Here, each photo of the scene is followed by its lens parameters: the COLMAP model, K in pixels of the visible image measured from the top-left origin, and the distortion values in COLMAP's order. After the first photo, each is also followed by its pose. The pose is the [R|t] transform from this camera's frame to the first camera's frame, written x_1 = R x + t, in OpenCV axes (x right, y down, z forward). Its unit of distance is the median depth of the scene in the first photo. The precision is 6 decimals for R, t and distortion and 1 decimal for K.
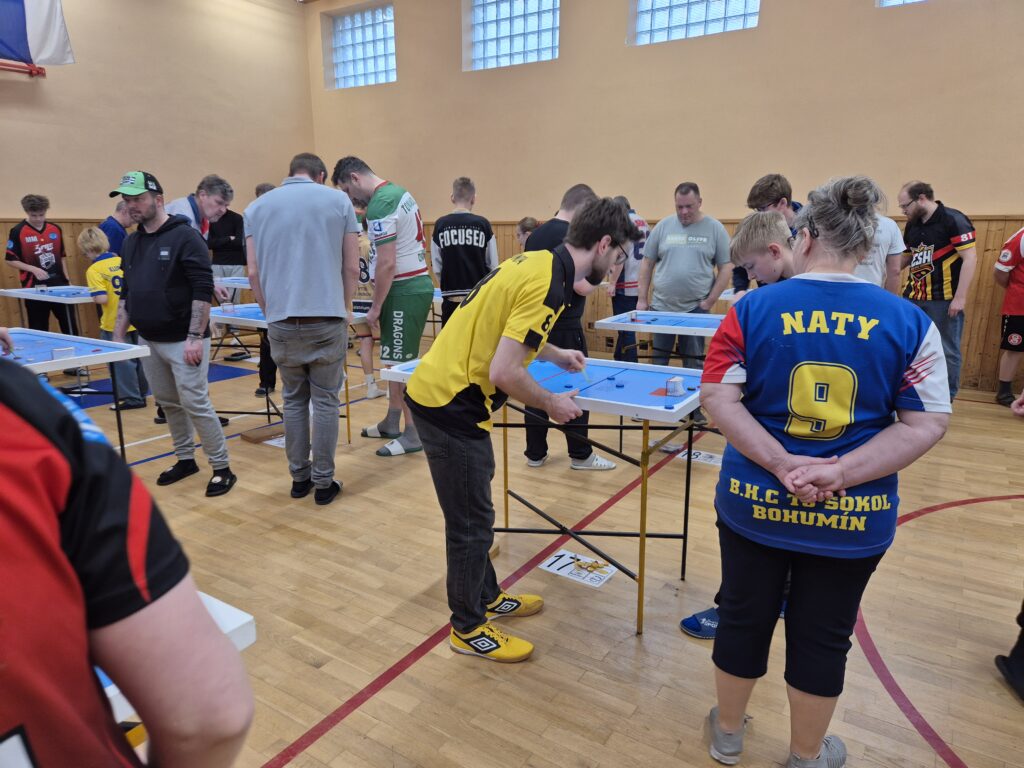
lens RADIAL K [[696.4, 0, 505.7], [0, 696.4, 386.0], [0, 0, 1]] dist [0.050543, -0.057166]
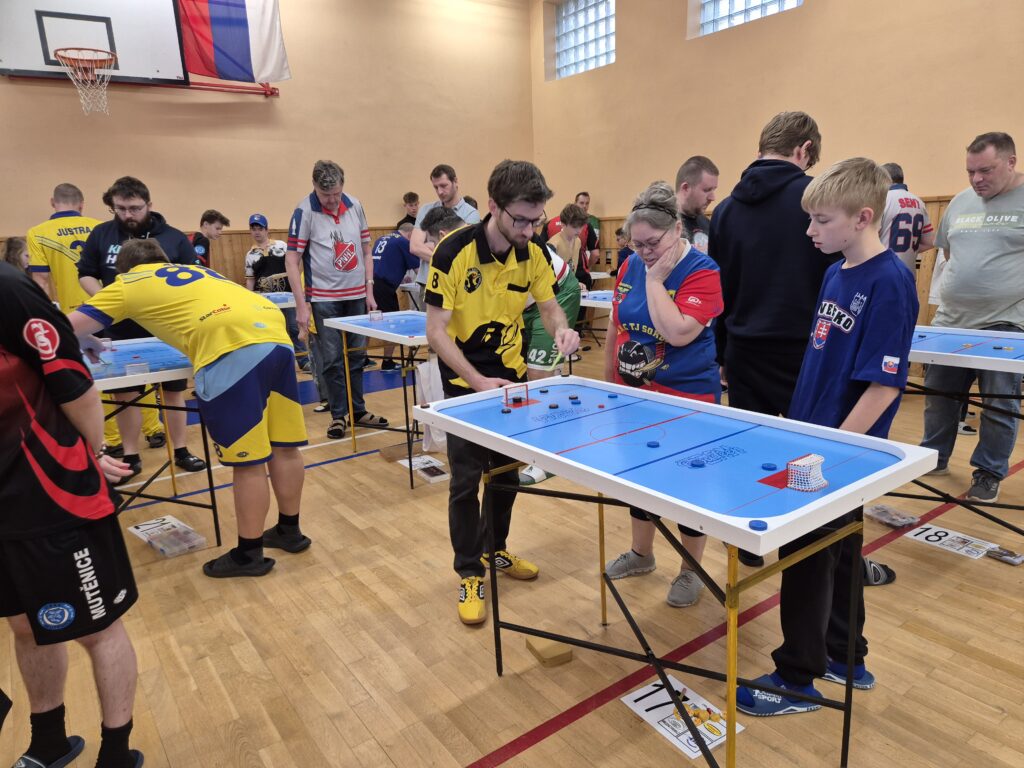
lens RADIAL K [[686.9, 0, 512.0], [0, 686.9, 384.0], [0, 0, 1]] dist [0.067623, -0.053636]
pose [[0.930346, 0.040375, -0.364454, 0.092769], [-0.039391, 0.999172, 0.010135, -0.028390], [0.364562, 0.004927, 0.931166, 0.156917]]
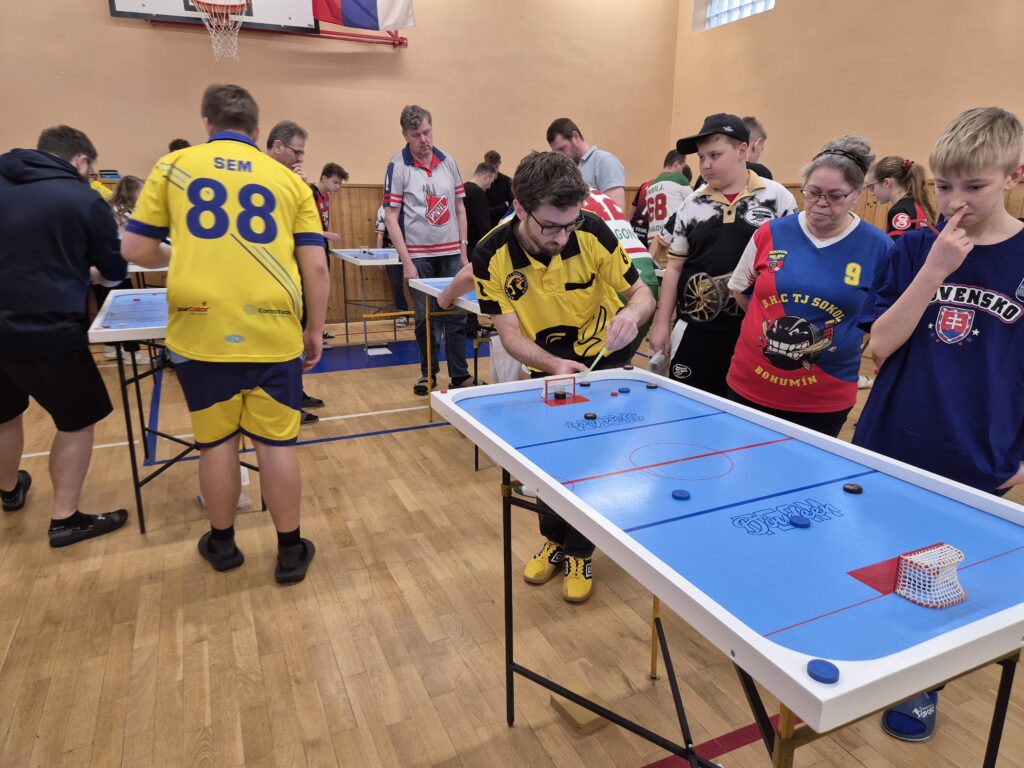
lens RADIAL K [[683.7, 0, 516.2], [0, 683.7, 376.1], [0, 0, 1]] dist [0.066219, -0.045866]
pose [[0.842589, 0.134715, -0.521436, 0.098278], [-0.121166, 0.990806, 0.060187, -0.039733], [0.524751, 0.012467, 0.851165, 0.239017]]
